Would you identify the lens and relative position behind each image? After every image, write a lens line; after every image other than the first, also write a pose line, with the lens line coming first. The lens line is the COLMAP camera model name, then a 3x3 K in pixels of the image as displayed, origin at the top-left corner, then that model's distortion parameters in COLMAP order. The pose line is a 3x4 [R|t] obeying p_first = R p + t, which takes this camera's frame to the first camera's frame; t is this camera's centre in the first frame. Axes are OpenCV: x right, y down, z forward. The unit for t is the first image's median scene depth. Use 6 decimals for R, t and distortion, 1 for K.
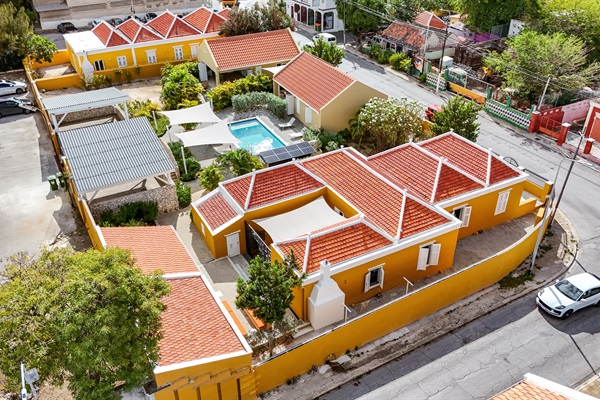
lens RADIAL K [[528.9, 0, 299.3], [0, 528.9, 202.1], [0, 0, 1]] dist [0.065115, -0.069294]
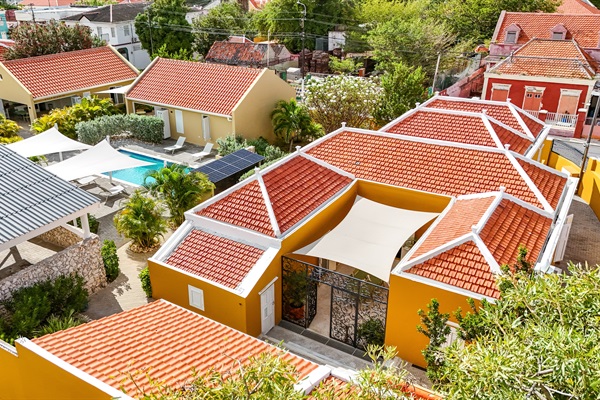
lens RADIAL K [[528.9, 0, 285.0], [0, 528.9, 203.9], [0, 0, 1]] dist [0.065115, -0.069294]
pose [[0.884022, -0.199738, 0.422622, -0.198452], [0.255460, 0.963591, -0.078952, 0.017181], [-0.391465, 0.177758, 0.902861, 0.315482]]
